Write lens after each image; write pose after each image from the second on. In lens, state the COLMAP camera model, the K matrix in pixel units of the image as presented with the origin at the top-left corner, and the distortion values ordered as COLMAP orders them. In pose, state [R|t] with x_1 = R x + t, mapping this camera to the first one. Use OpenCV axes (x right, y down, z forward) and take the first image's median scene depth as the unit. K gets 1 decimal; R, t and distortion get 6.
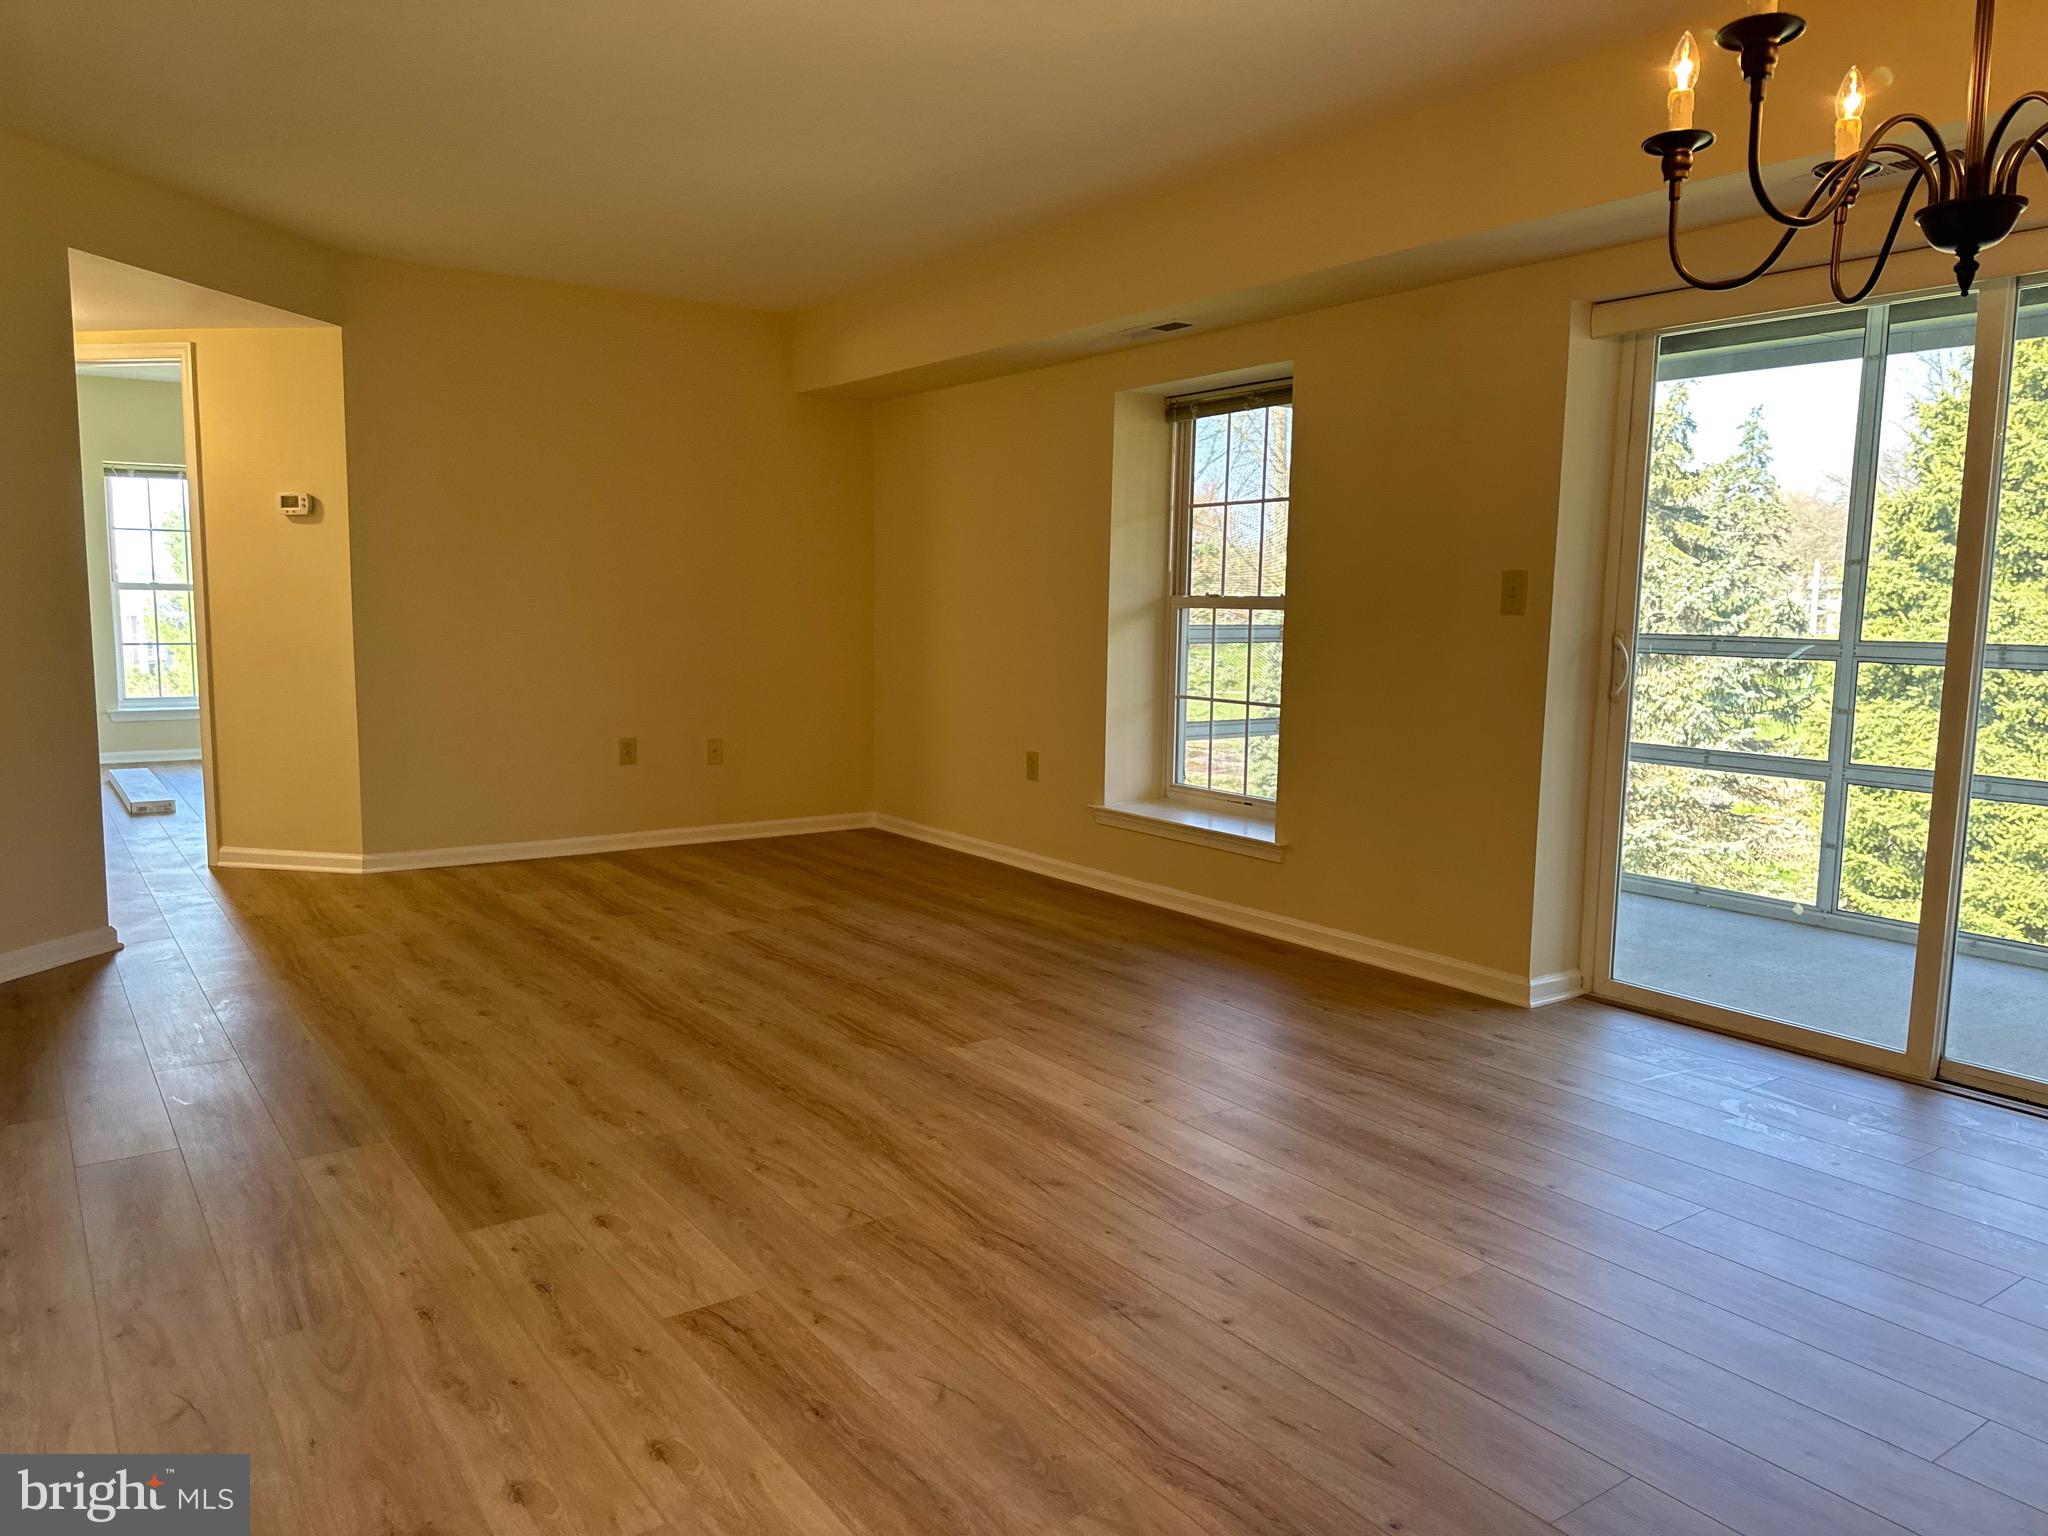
lens RADIAL K [[1465.9, 0, 1024.0], [0, 1465.9, 768.0], [0, 0, 1]] dist [0.005558, 0.003170]
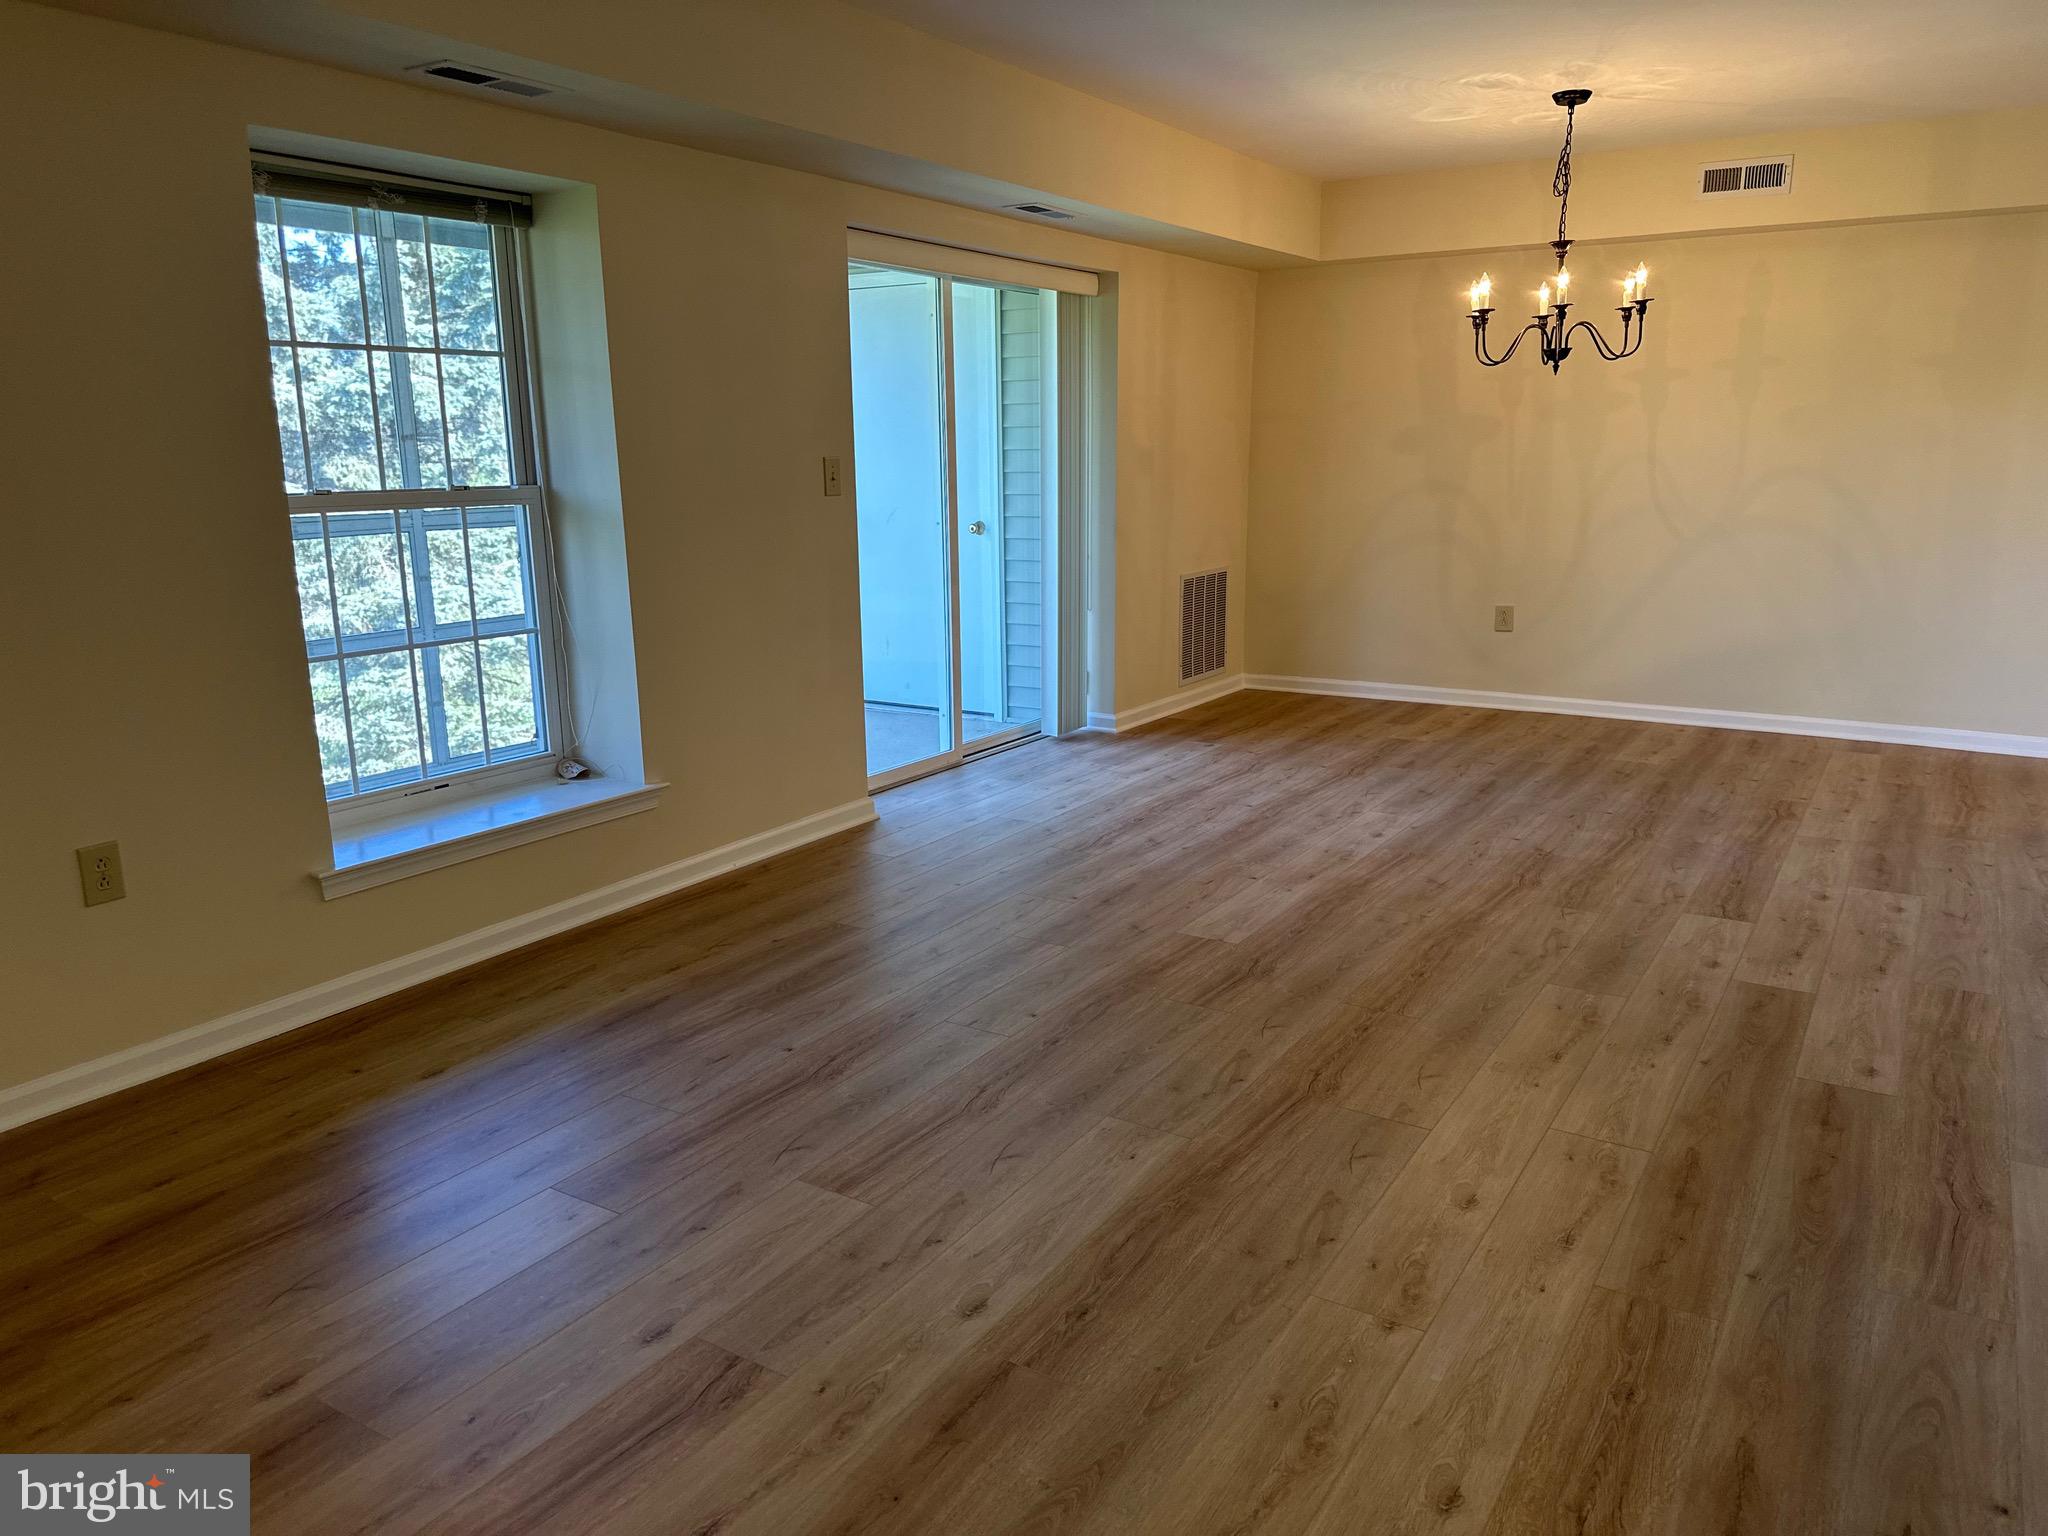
lens RADIAL K [[1465.9, 0, 1024.0], [0, 1465.9, 768.0], [0, 0, 1]] dist [0.005558, 0.003170]
pose [[-0.382263, -0.218074, 0.897952, -1.106095], [0.109901, 0.954127, 0.278501, -0.280157], [-0.917495, 0.205147, -0.340761, 1.822365]]
